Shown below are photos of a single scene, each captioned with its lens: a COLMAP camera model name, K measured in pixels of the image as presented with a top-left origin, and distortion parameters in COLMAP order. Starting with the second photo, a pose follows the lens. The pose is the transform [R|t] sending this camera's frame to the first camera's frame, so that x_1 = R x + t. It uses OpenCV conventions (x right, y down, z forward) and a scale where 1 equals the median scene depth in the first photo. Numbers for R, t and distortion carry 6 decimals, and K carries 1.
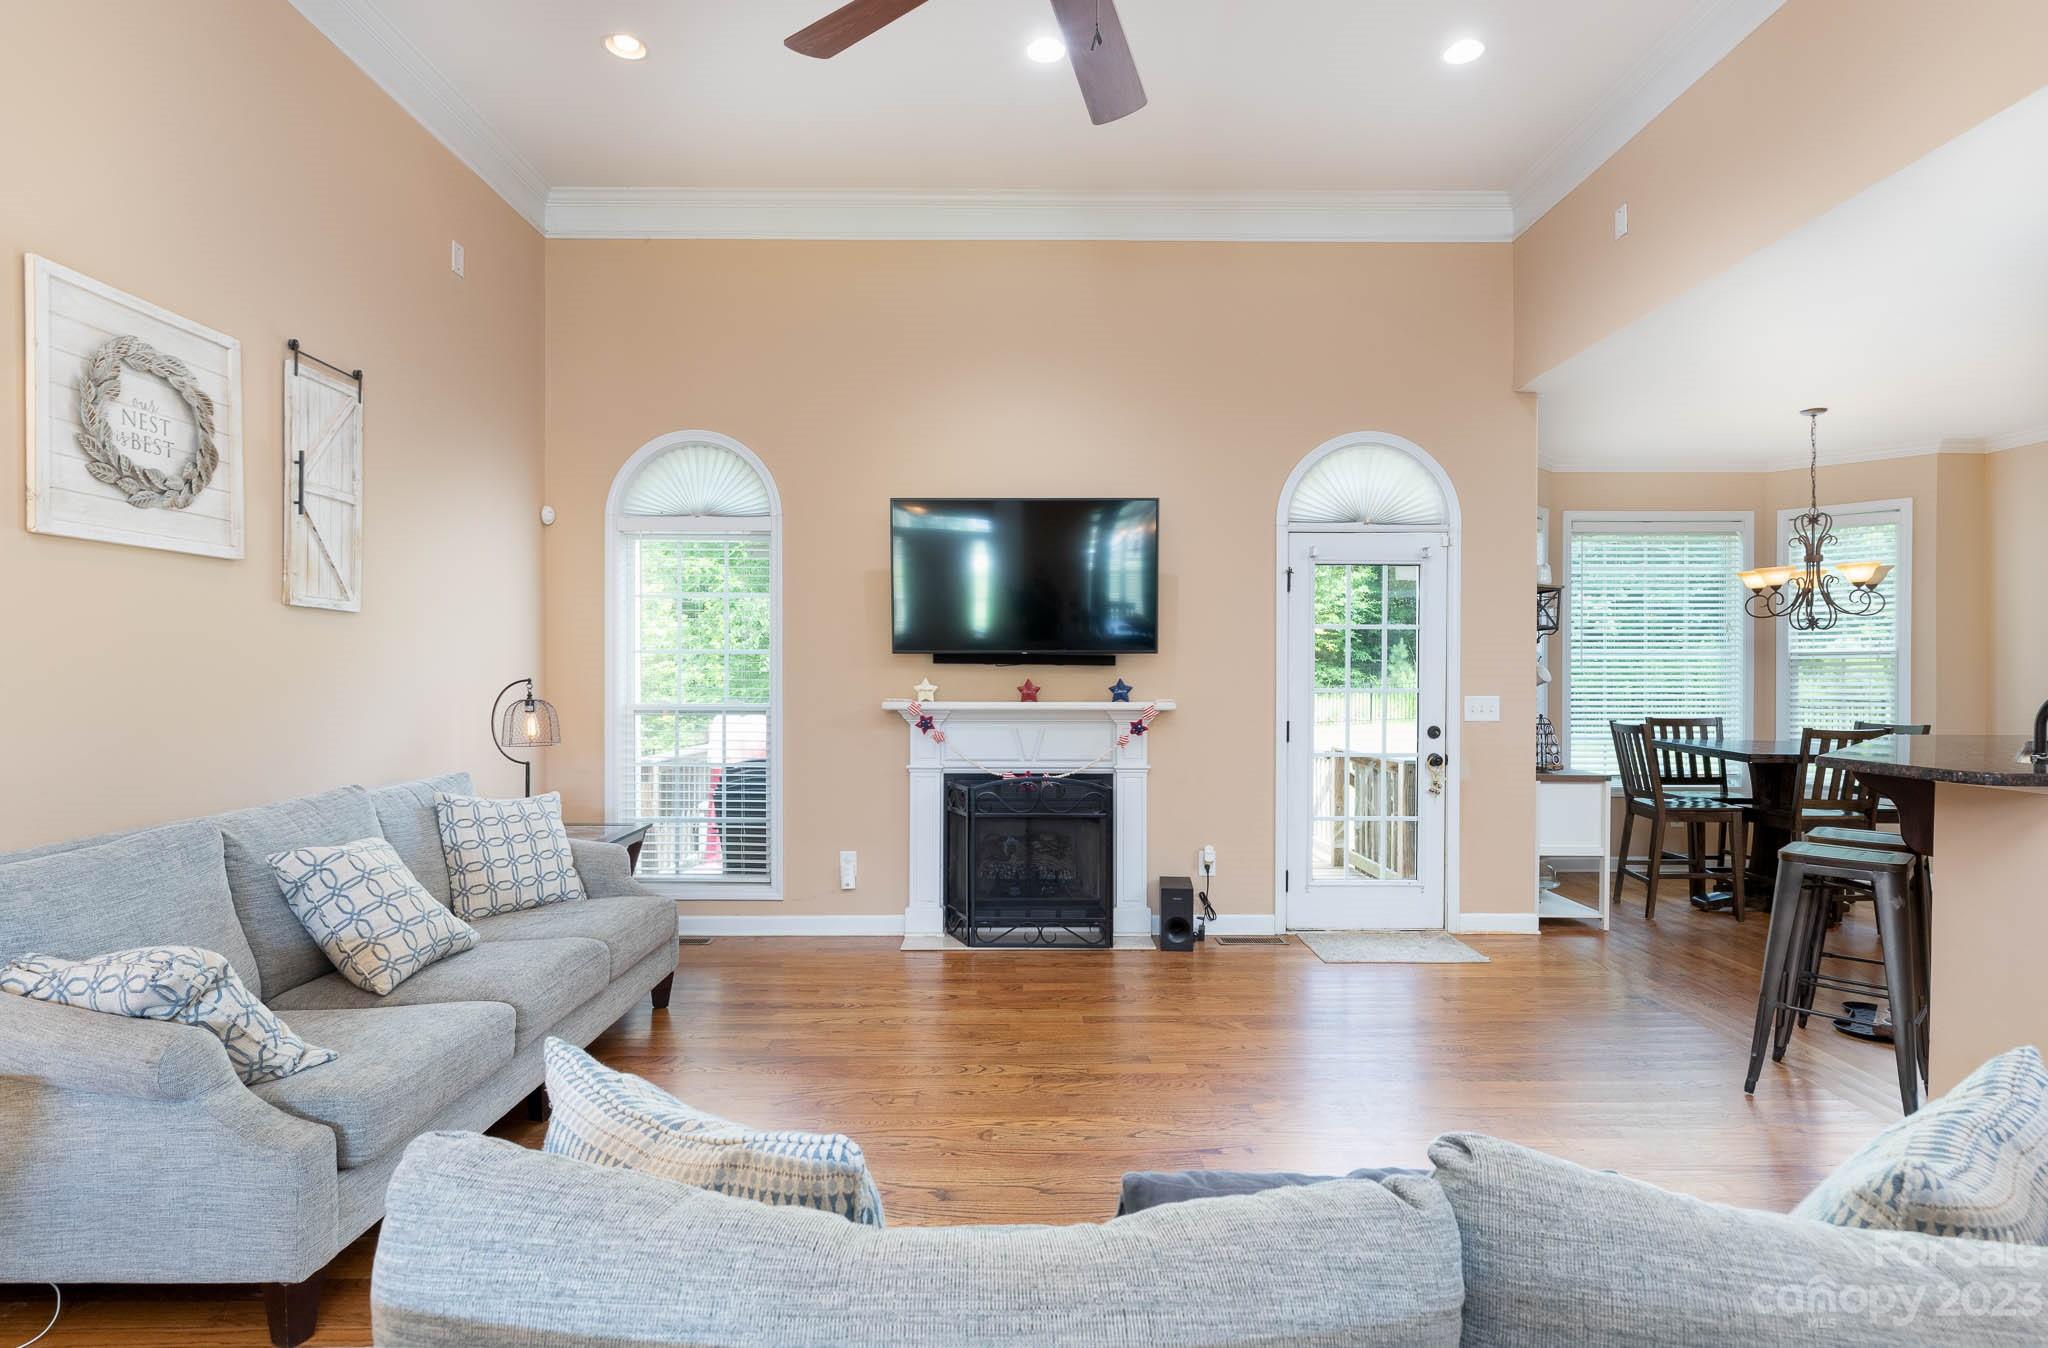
lens RADIAL K [[1033.0, 0, 1017.7], [0, 1033.0, 679.1], [0, 0, 1]] dist [-0.001934, -0.000489]
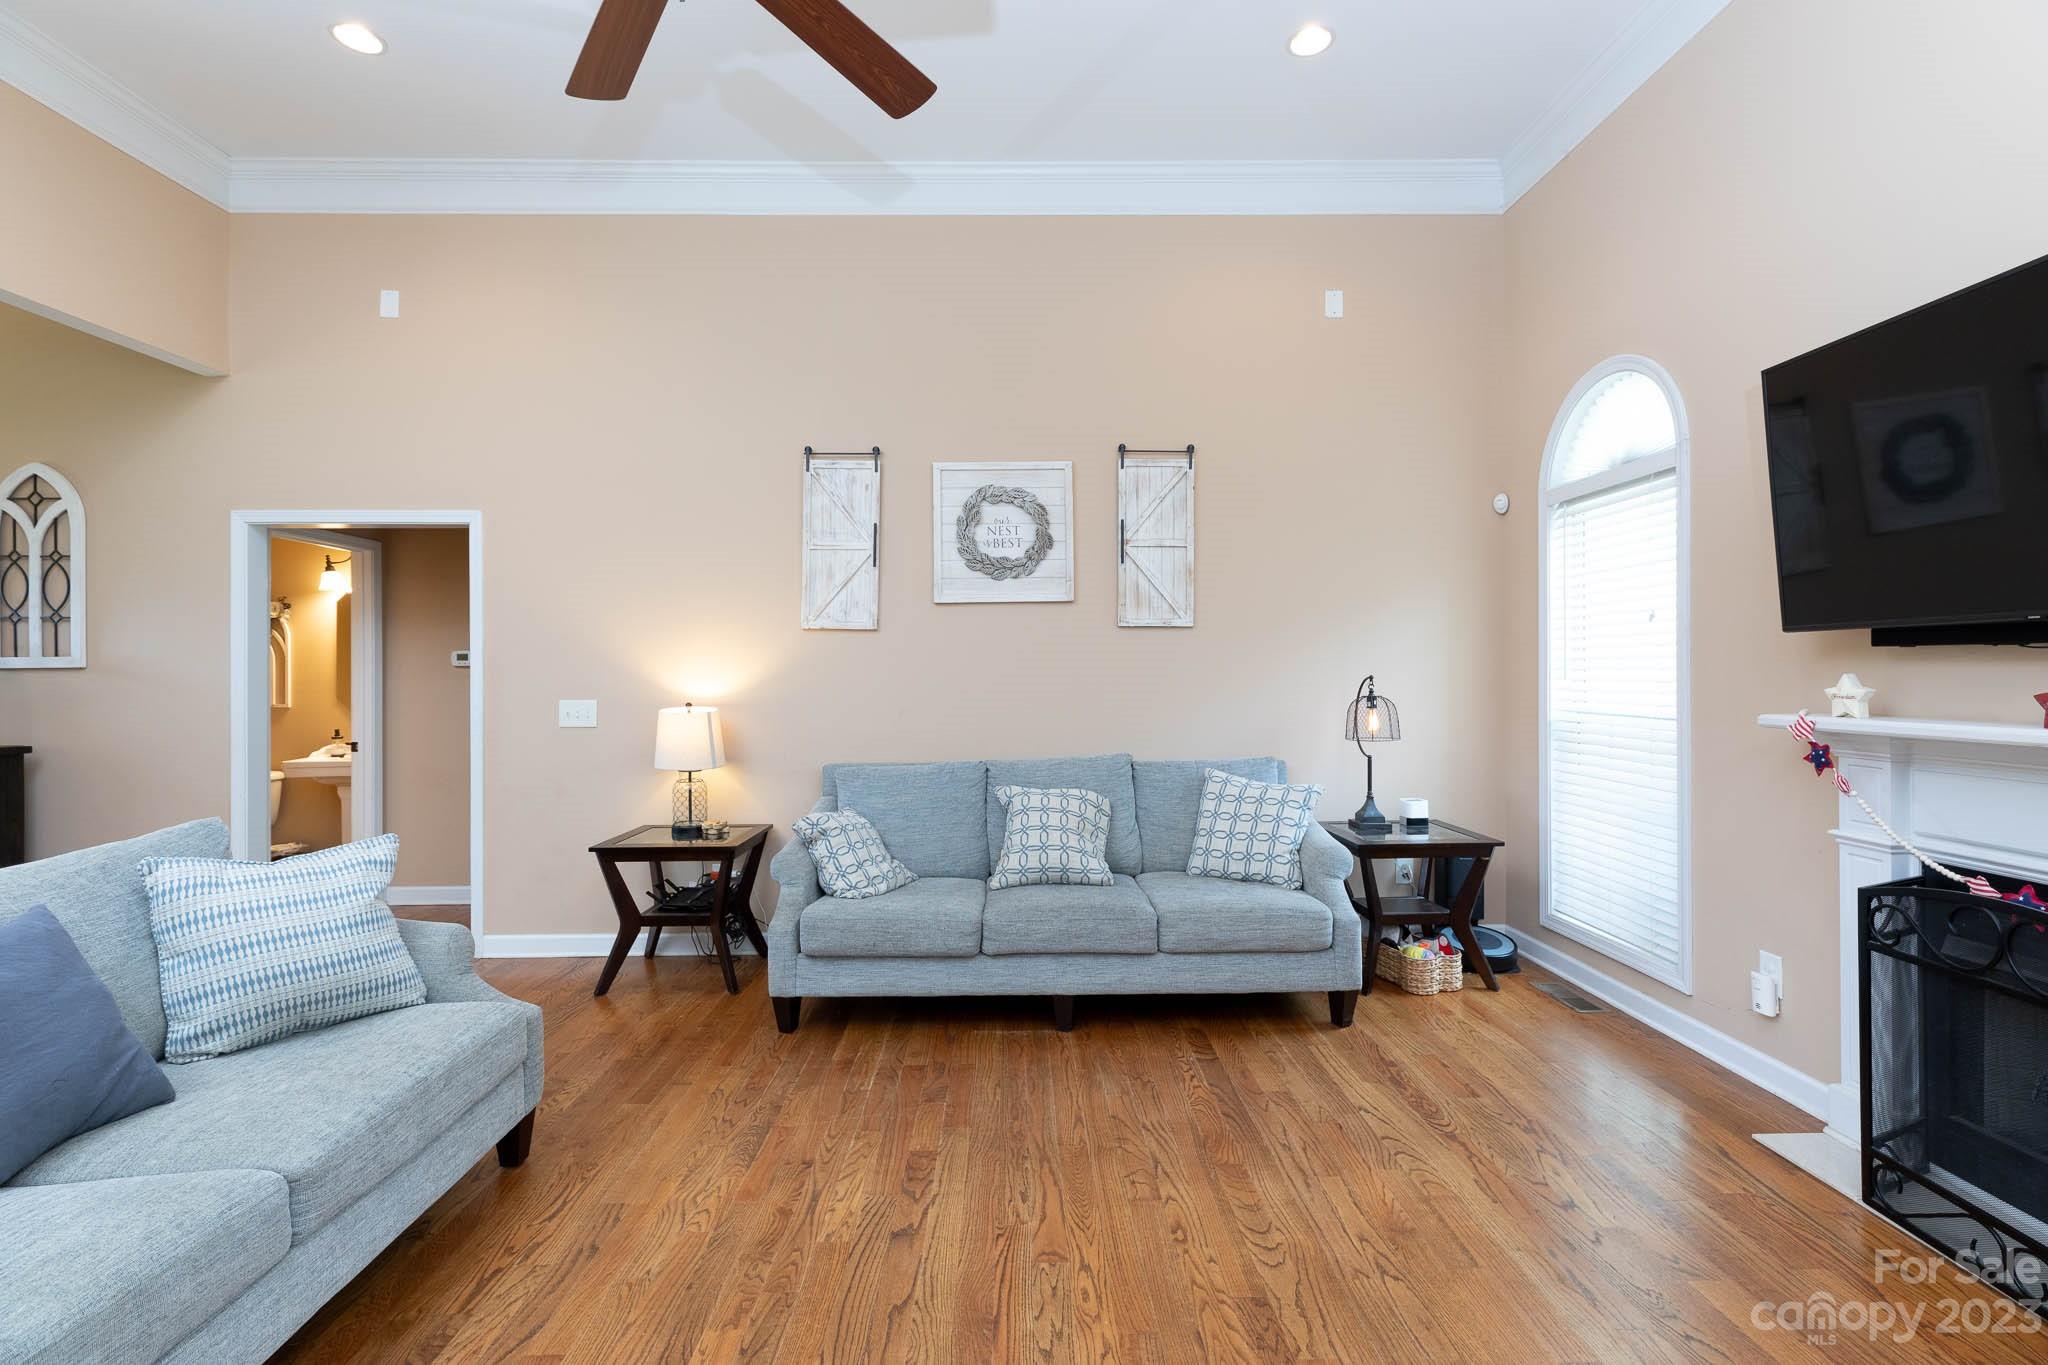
lens RADIAL K [[904.9, 0, 1025.5], [0, 904.9, 673.6], [0, 0, 1]] dist [0.003089, 0.000187]
pose [[0.019178, -0.002328, -0.999813, 0.500984], [0.003154, 0.999992, -0.002268, -0.002050], [0.999811, -0.003110, 0.019186, 0.733108]]
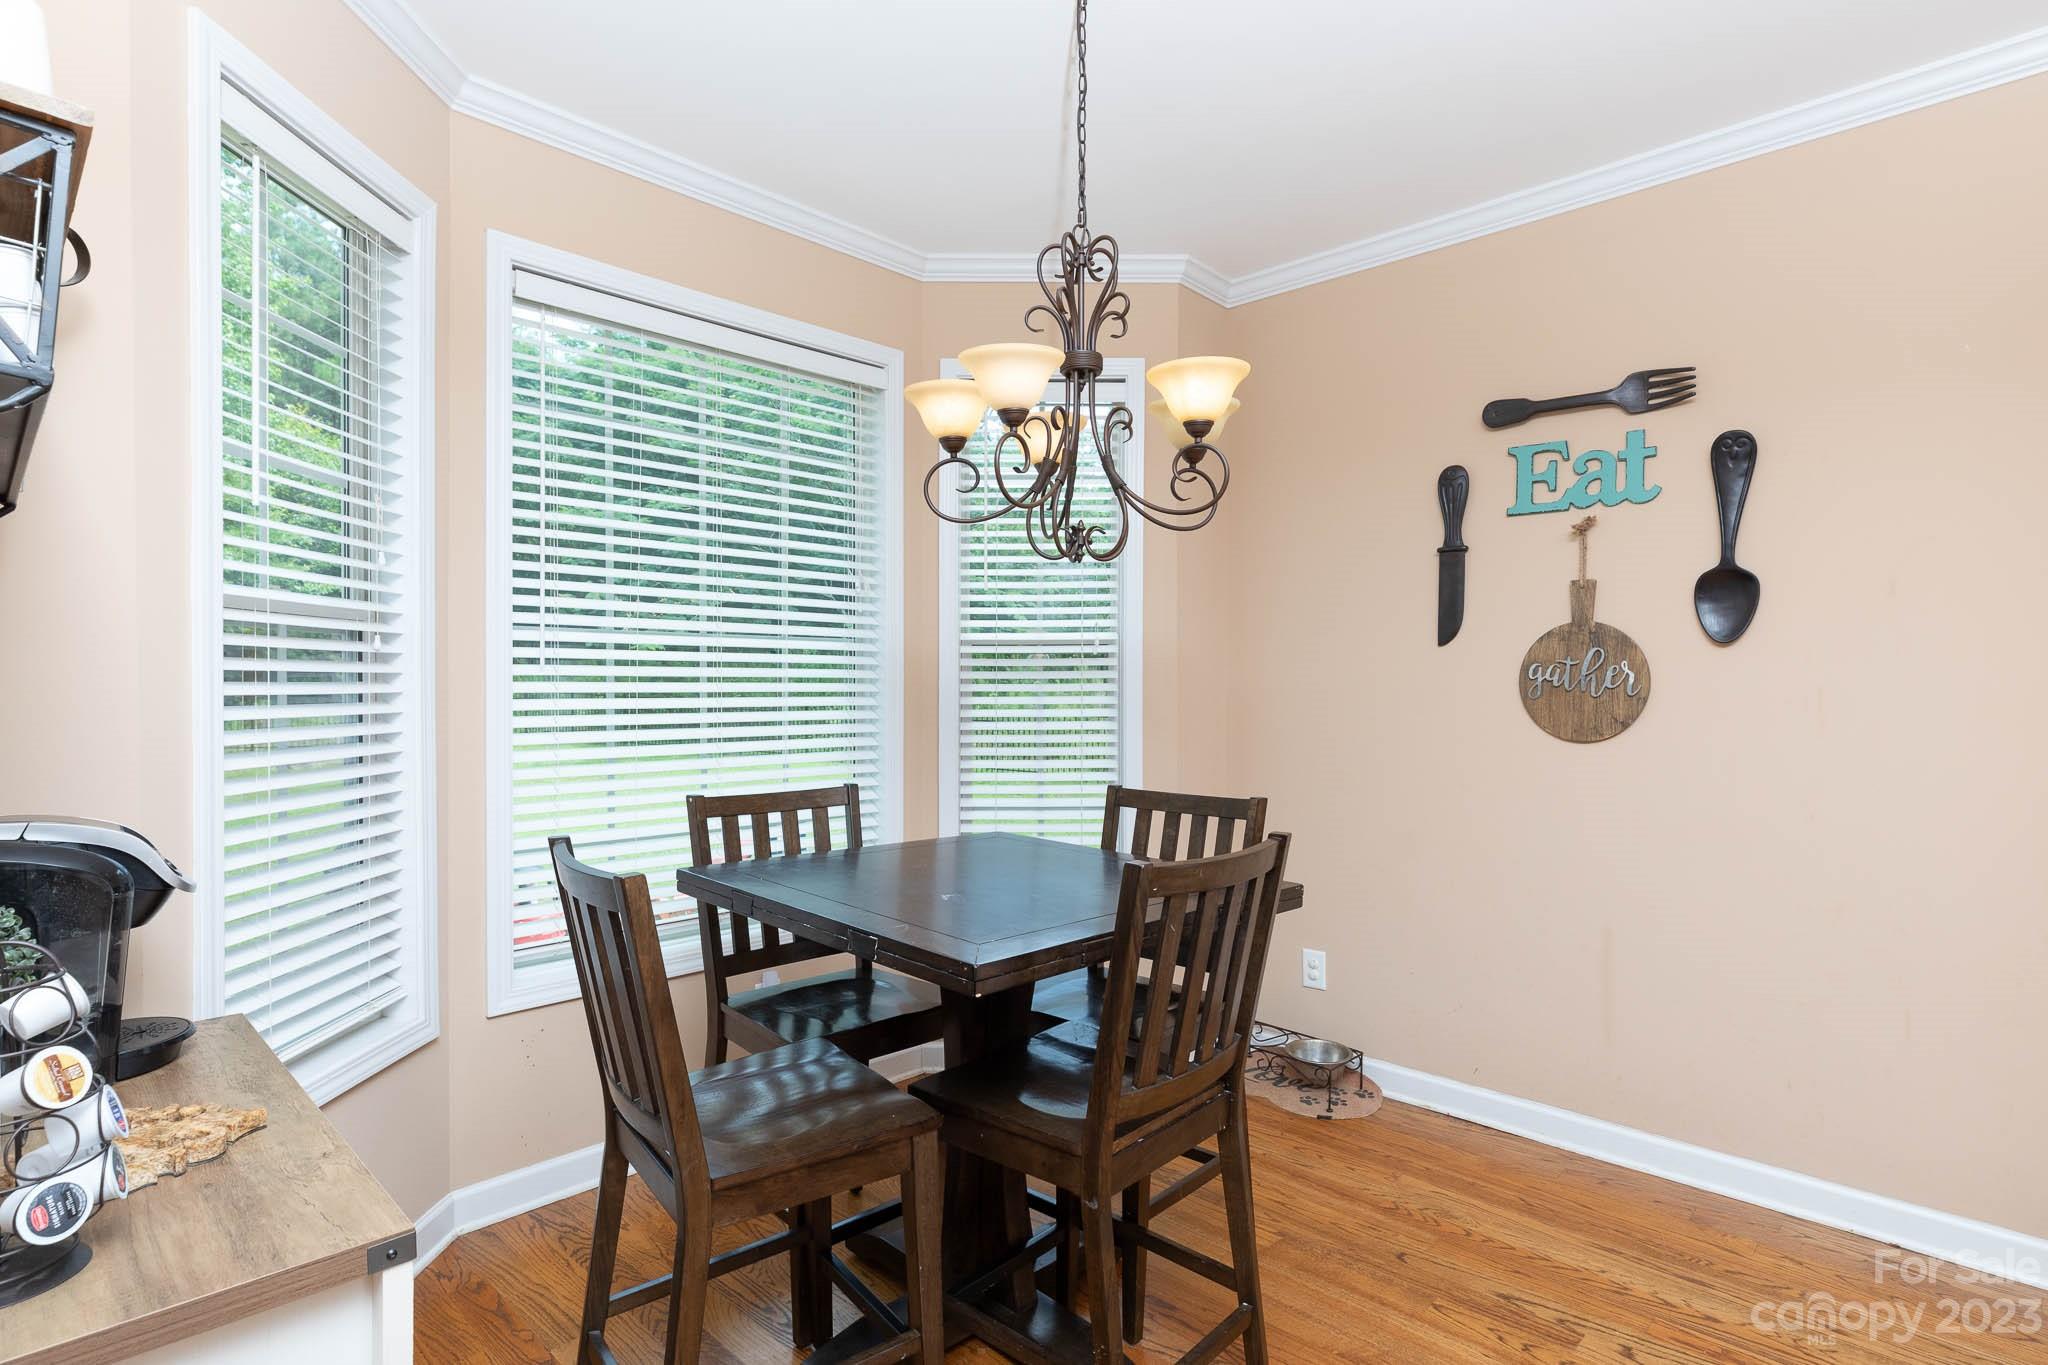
lens RADIAL K [[1029.4, 0, 1024.0], [0, 1029.4, 682.5], [0, 0, 1]] dist [0.001446, 0.000688]
pose [[0.708022, -0.000574, 0.706190, 0.718418], [-0.001416, 0.999997, 0.002233, -0.007268], [-0.706189, -0.002581, 0.708019, 1.083426]]
